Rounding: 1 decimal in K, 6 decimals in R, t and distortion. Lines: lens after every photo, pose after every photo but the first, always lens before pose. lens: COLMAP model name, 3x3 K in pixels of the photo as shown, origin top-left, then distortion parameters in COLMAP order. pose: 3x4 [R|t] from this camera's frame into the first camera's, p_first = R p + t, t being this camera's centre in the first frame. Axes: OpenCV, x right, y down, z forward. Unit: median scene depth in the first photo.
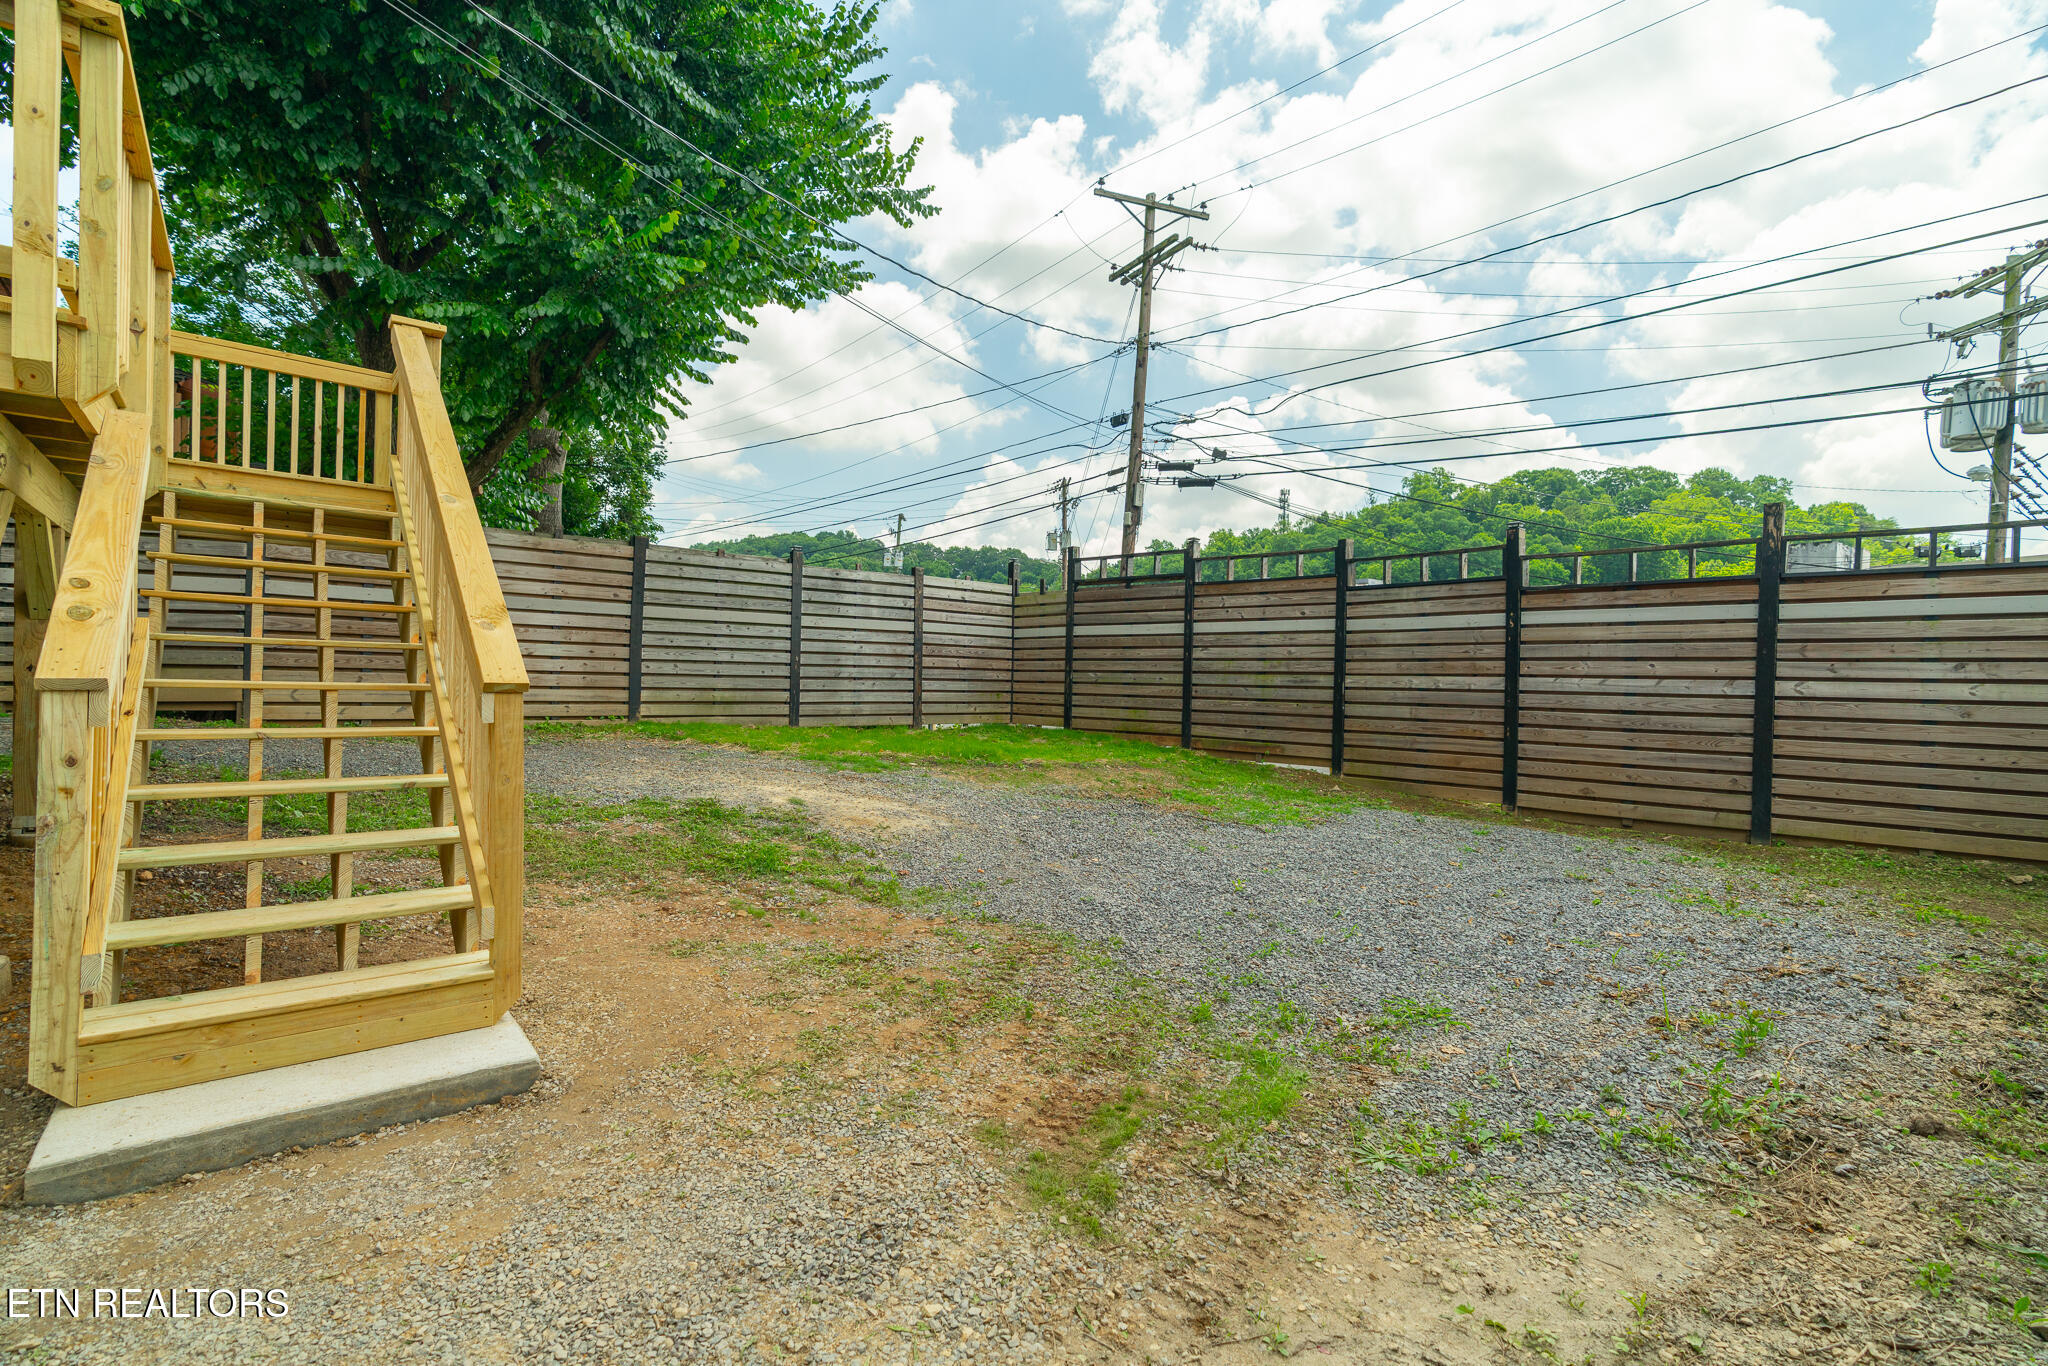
lens RADIAL K [[919.5, 0, 1028.0], [0, 919.5, 681.2], [0, 0, 1]] dist [-0.004584, 0.002325]
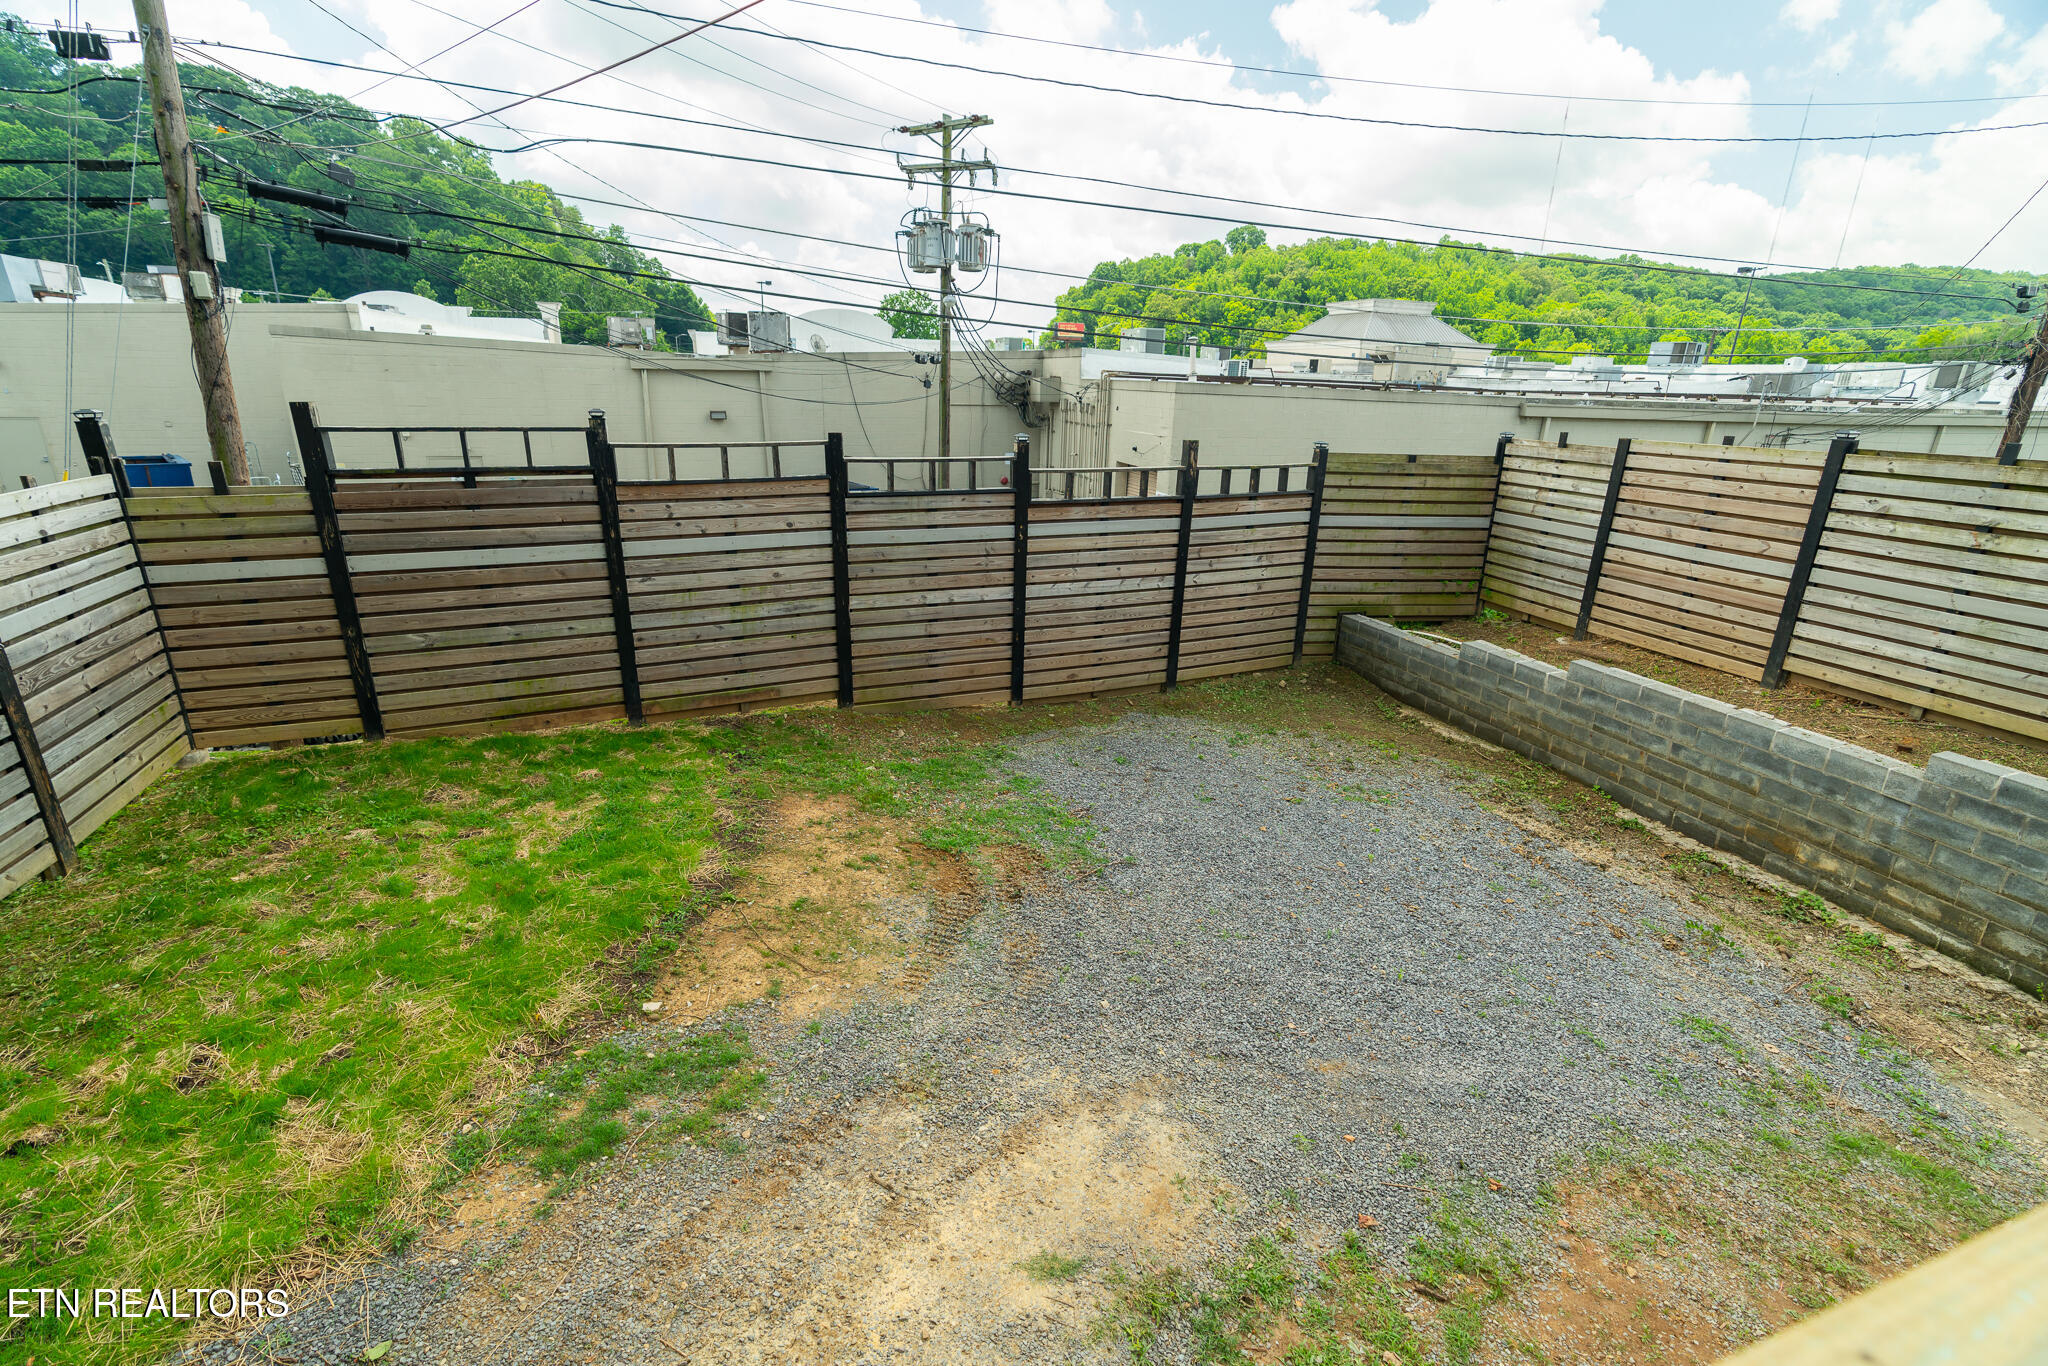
lens RADIAL K [[919.5, 0, 1026.2], [0, 919.5, 678.3], [0, 0, 1]] dist [-0.004584, 0.002325]
pose [[0.367326, -0.301490, 0.879872, -0.377039], [-0.014982, 0.943965, 0.329706, -0.220272], [-0.929972, -0.134292, 0.342226, 0.535159]]
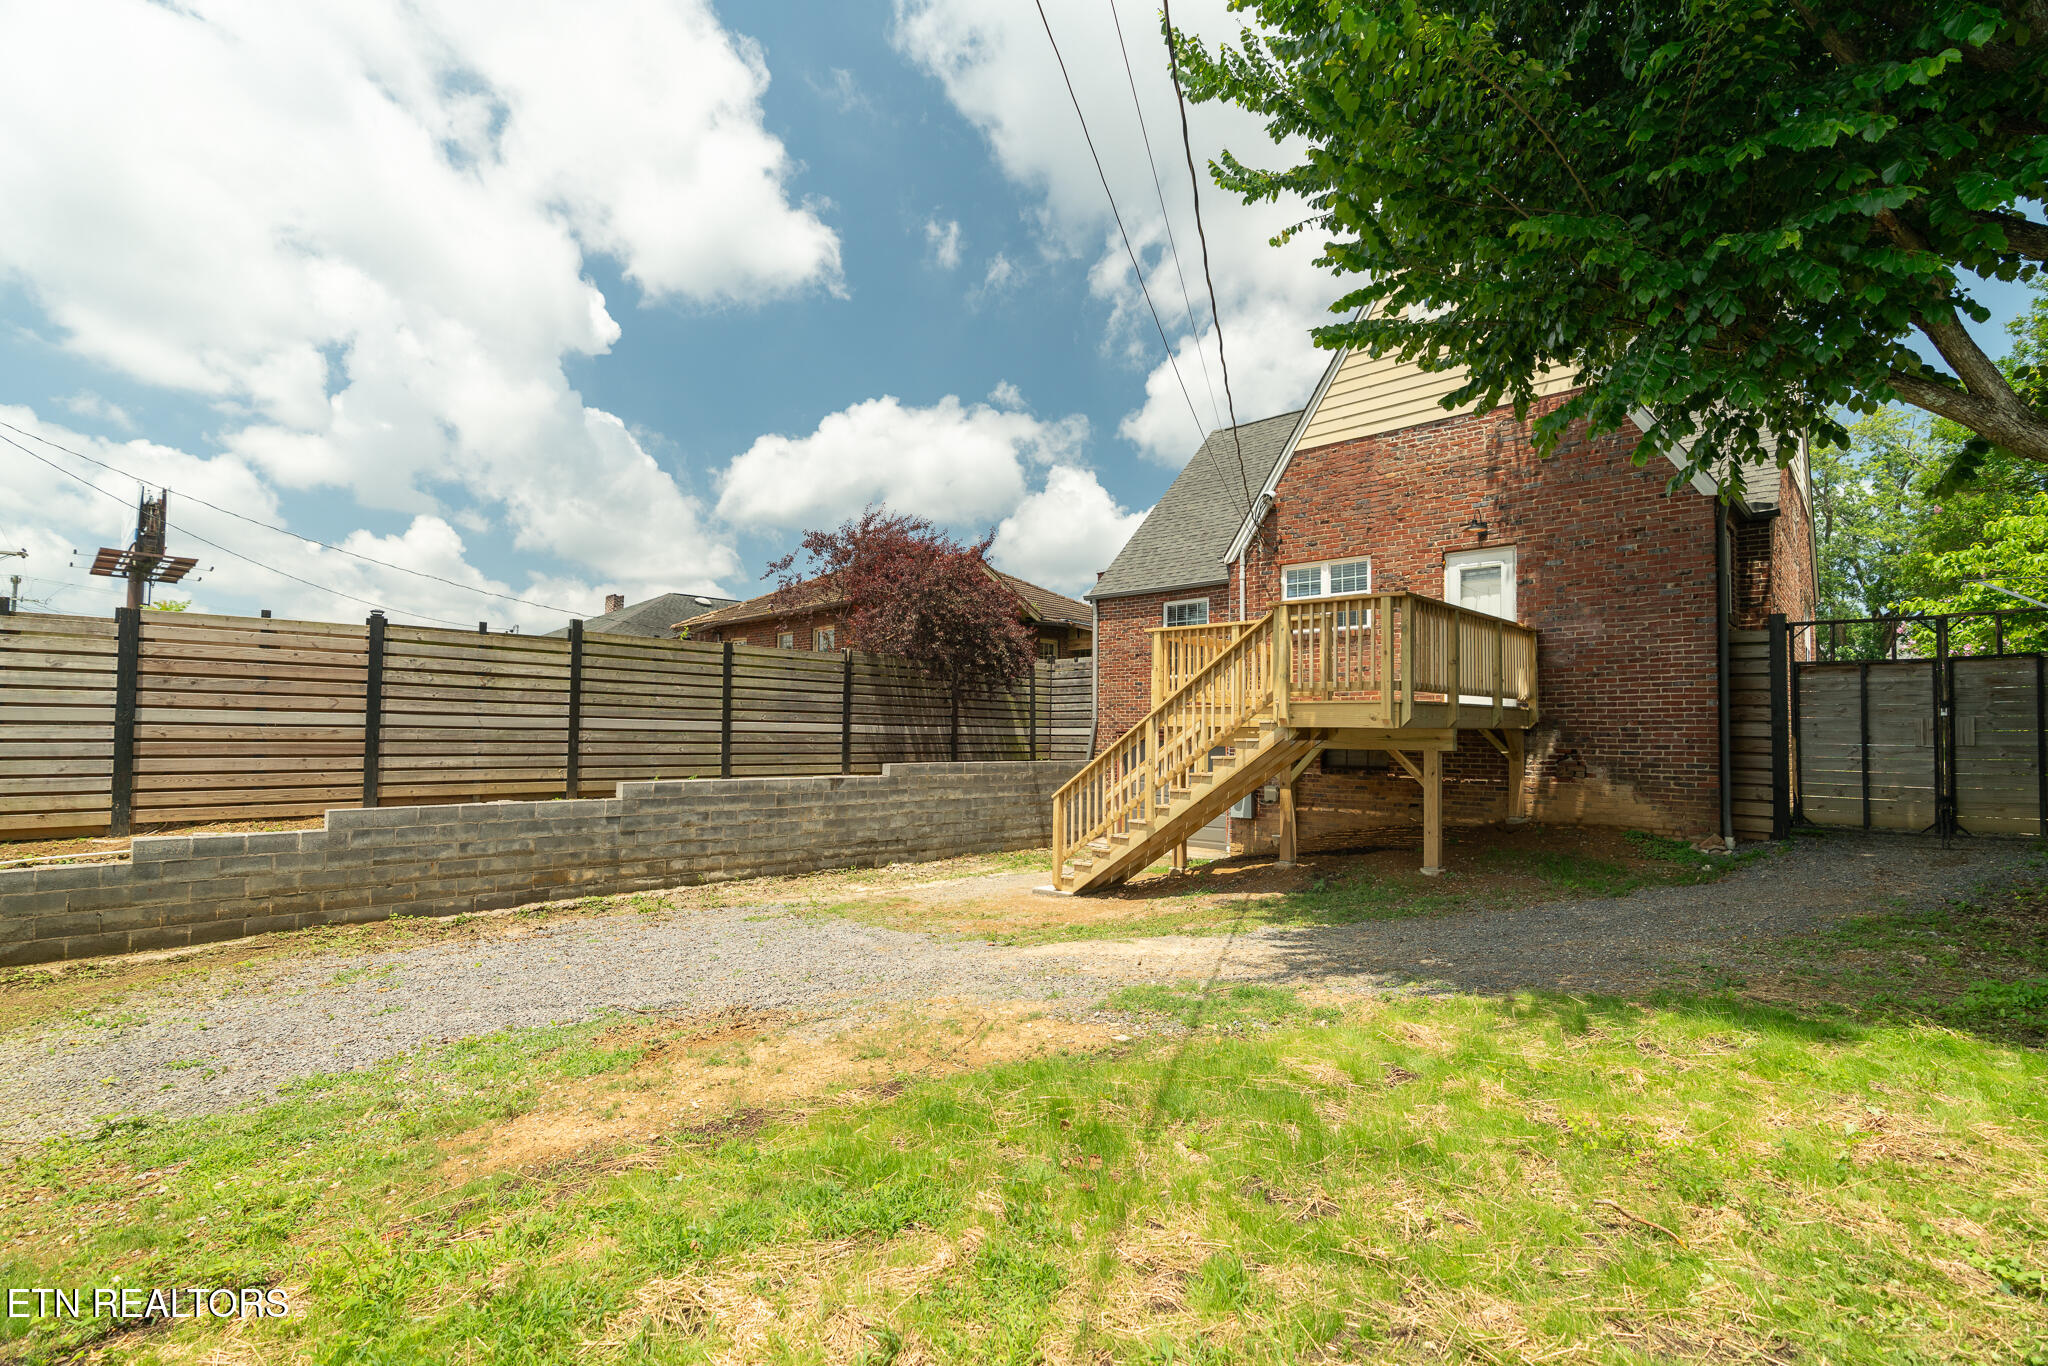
lens RADIAL K [[919.5, 0, 1024.0], [0, 919.5, 697.0], [0, 0, 1]] dist [-0.004584, 0.002325]
pose [[-0.994705, -0.033199, -0.097264, -0.021728], [-0.029100, 0.998640, -0.043259, -0.061662], [0.098568, -0.040199, -0.994318, 1.229606]]
